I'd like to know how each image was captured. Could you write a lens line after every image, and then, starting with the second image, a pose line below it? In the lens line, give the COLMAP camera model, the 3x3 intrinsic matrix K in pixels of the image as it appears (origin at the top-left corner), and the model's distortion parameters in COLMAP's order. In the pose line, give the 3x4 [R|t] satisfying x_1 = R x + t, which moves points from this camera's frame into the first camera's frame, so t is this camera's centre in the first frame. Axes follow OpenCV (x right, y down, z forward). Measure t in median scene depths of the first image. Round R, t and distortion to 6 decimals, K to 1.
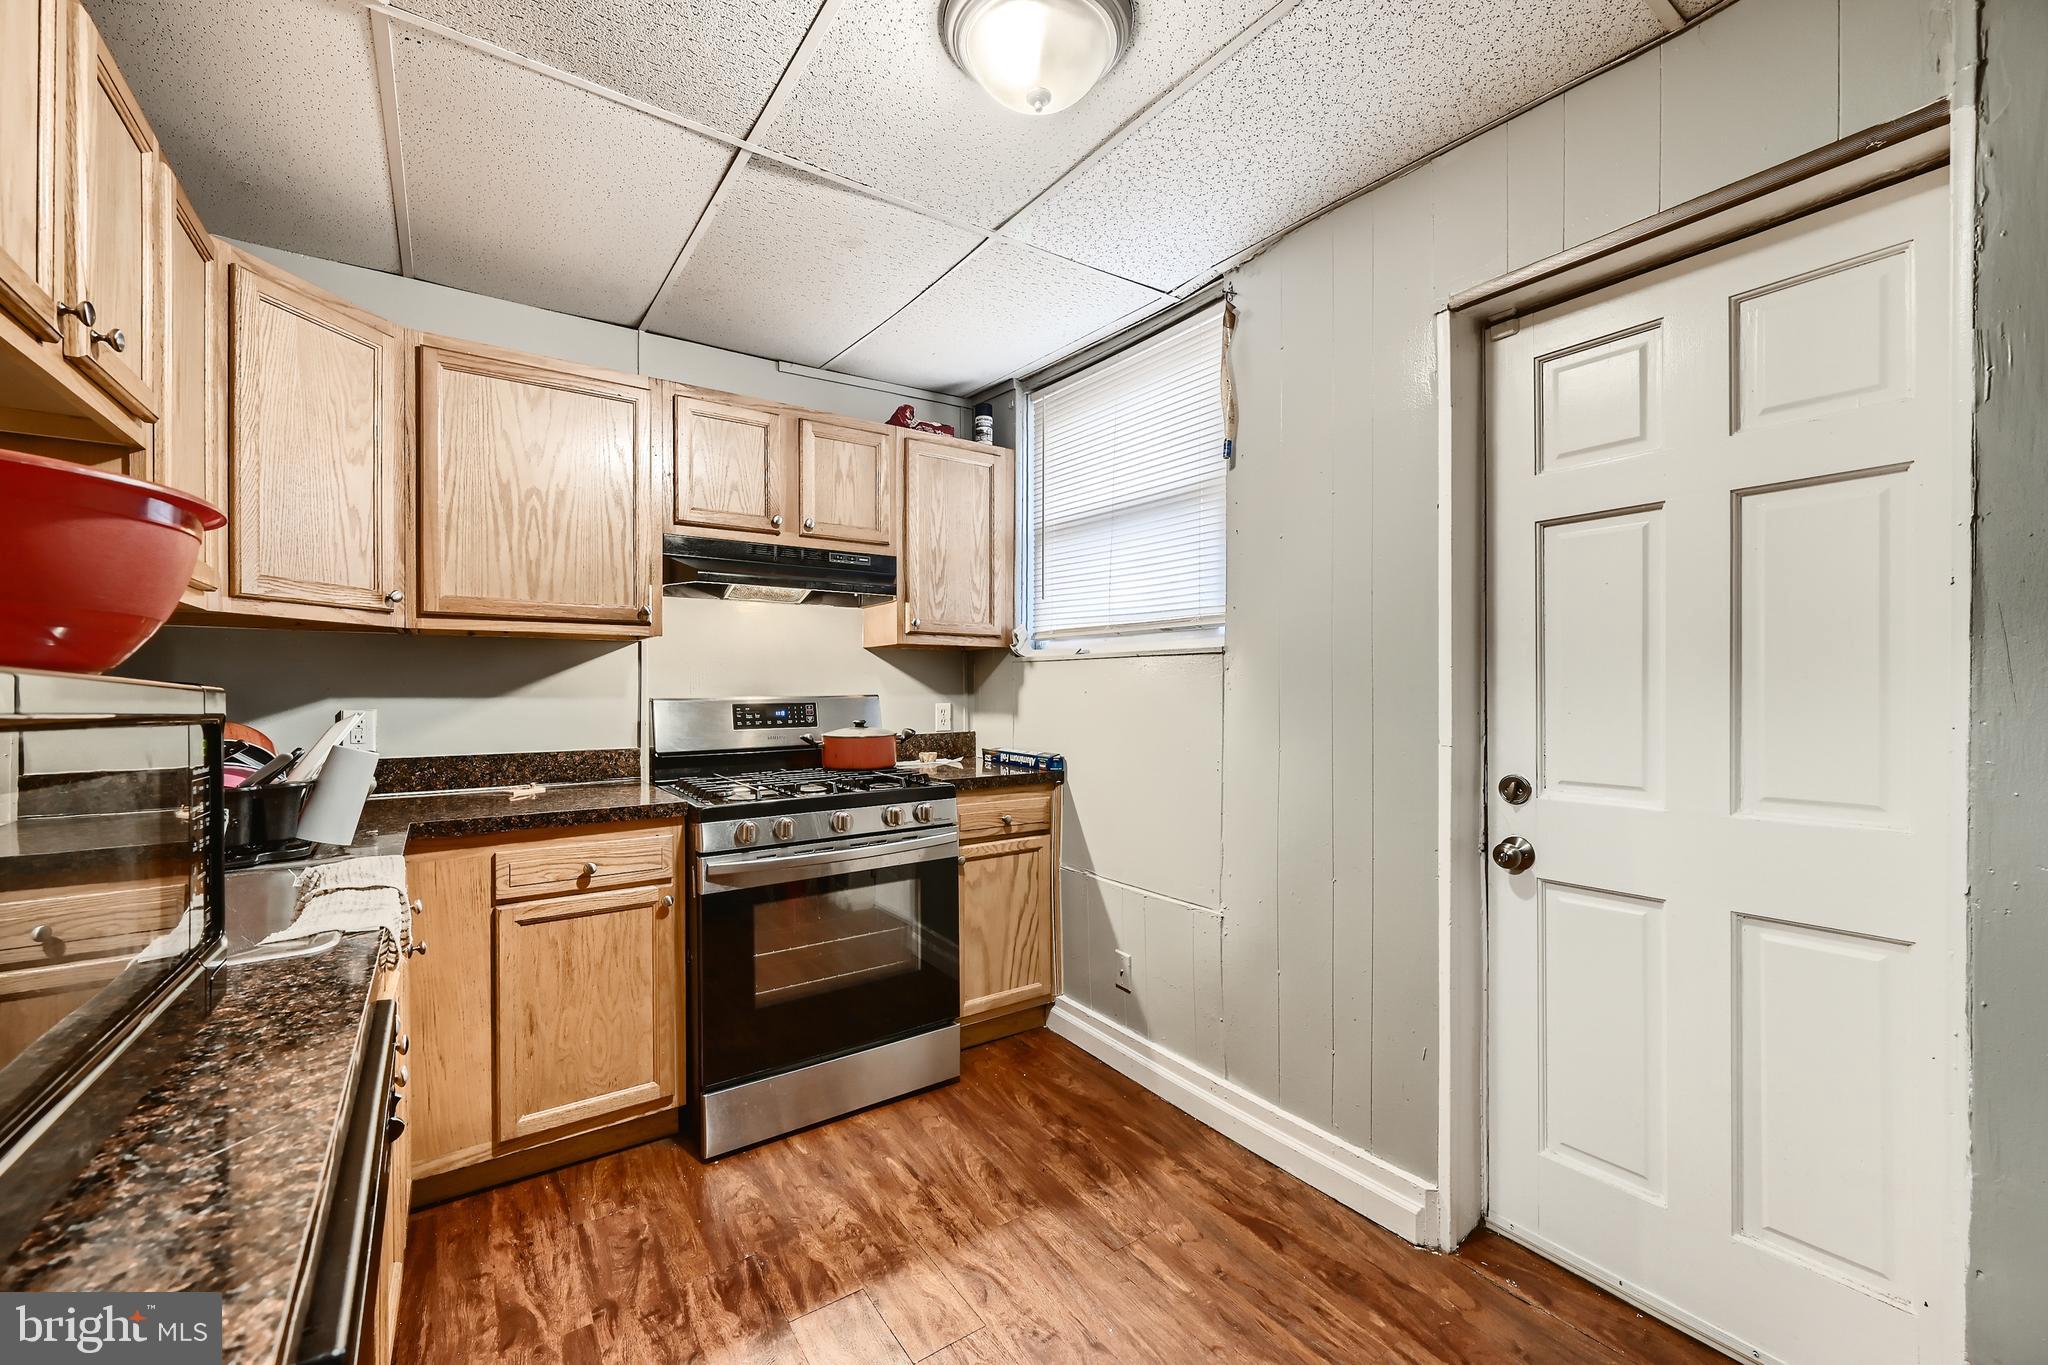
lens RADIAL K [[811.3, 0, 1013.8], [0, 811.3, 686.2], [0, 0, 1]] dist [0.000619, 0.000152]
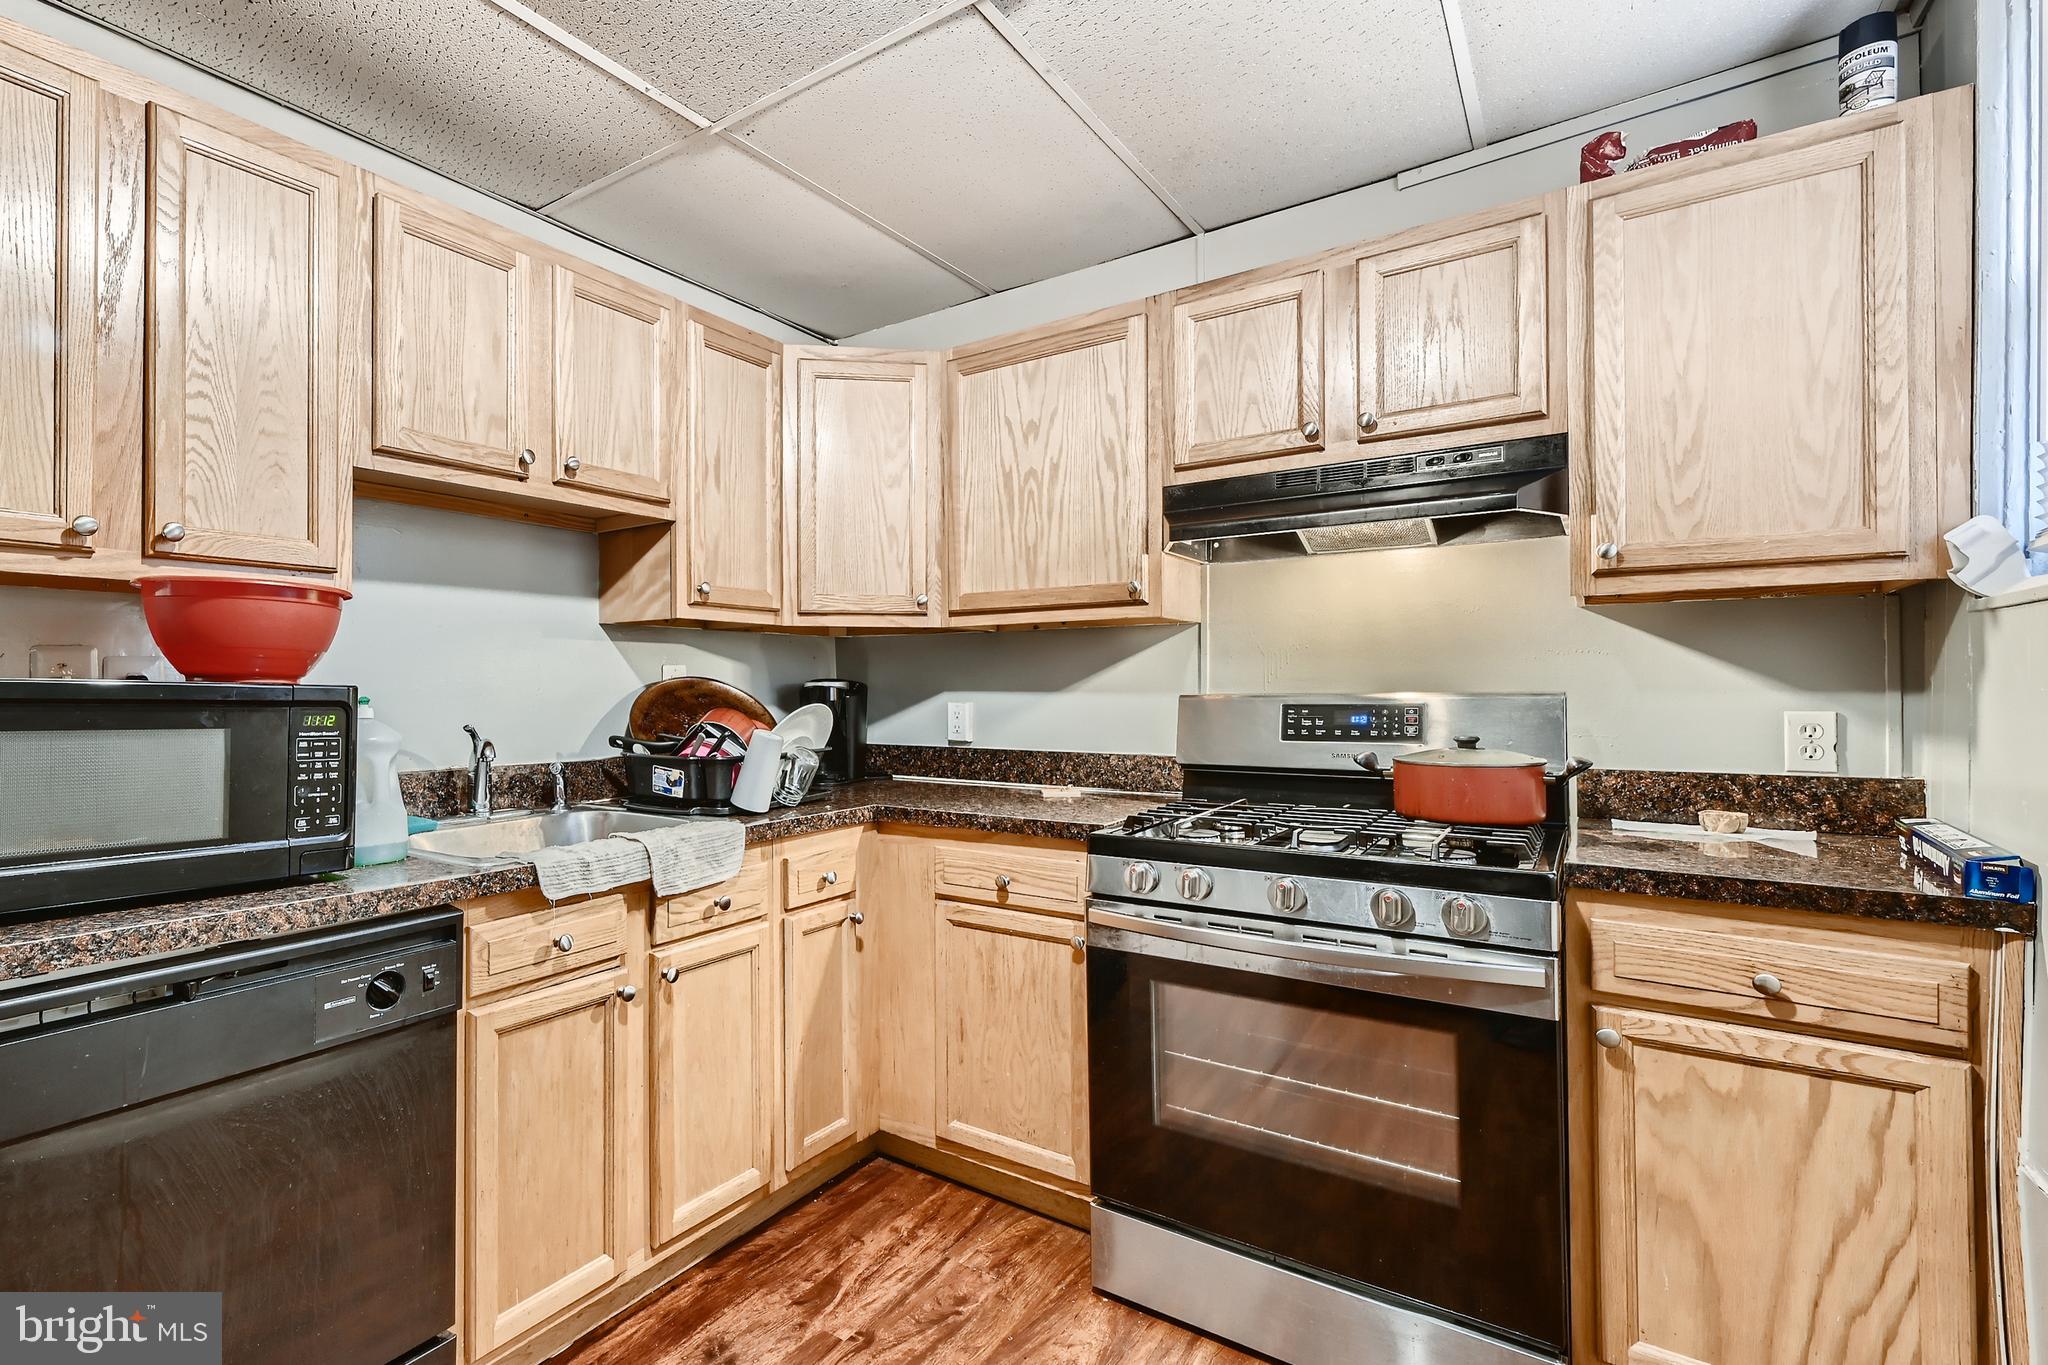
lens RADIAL K [[965.4, 0, 859.6], [0, 965.4, 676.2], [0, 0, 1]] dist [-0.000309, -0.000066]
pose [[0.296865, -0.009341, -0.954874, 0.409993], [0.006194, 0.999950, -0.007857, 0.002653], [0.954899, -0.003582, 0.296908, 0.472270]]
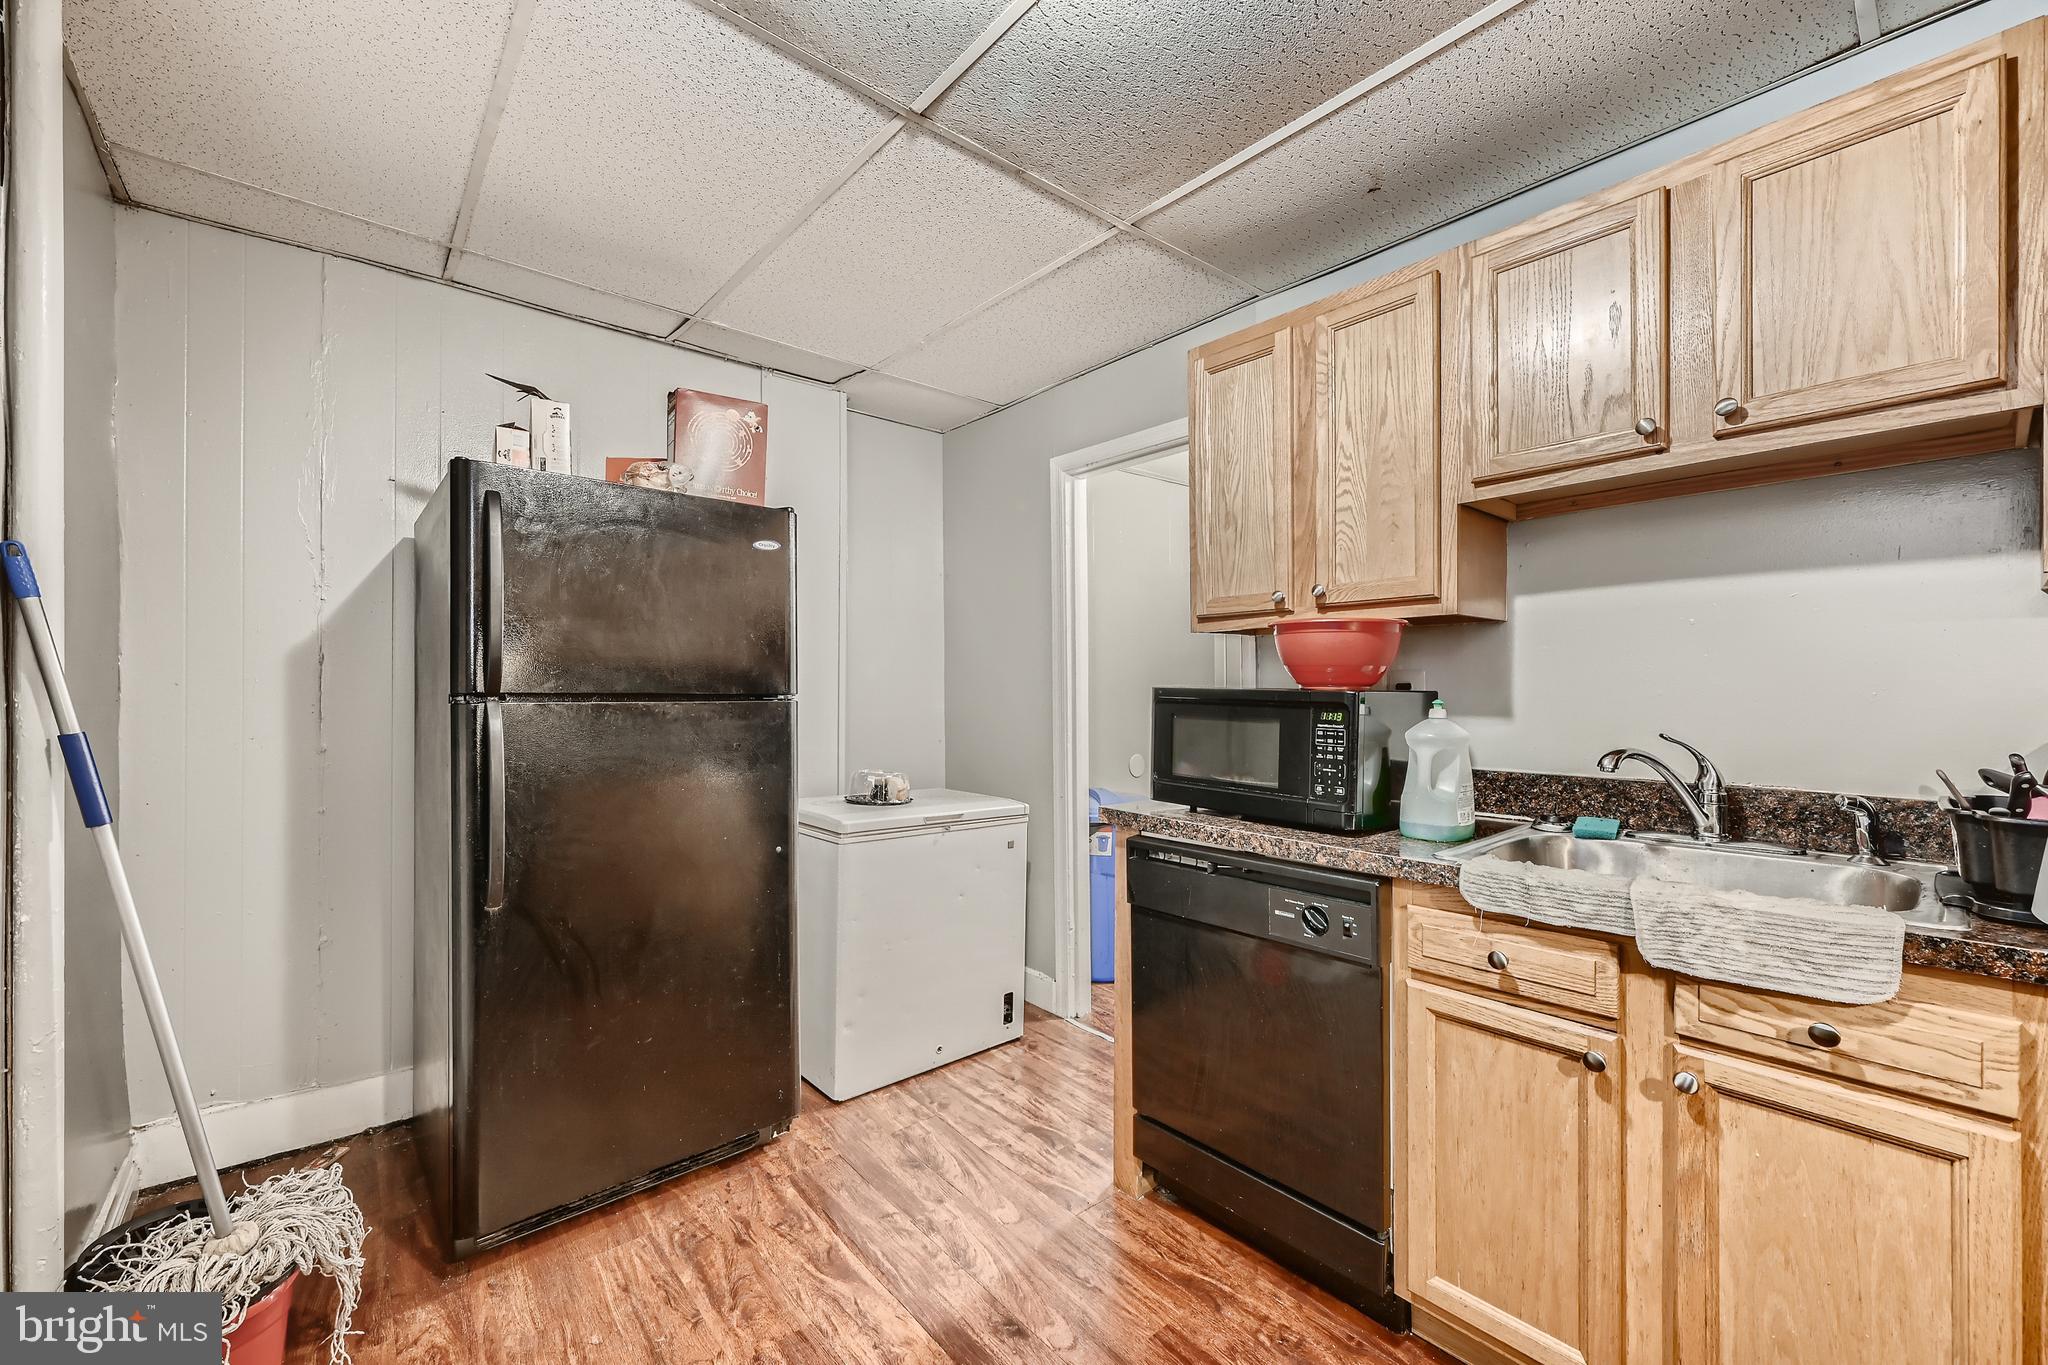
lens RADIAL K [[811.3, 0, 1022.4], [0, 811.3, 696.4], [0, 0, 1]] dist [0.000619, 0.000152]
pose [[-0.995742, 0.001827, -0.092168, -0.381011], [0.001880, 0.999998, -0.000495, 0.010962], [0.092167, -0.000666, -0.995743, 1.658802]]
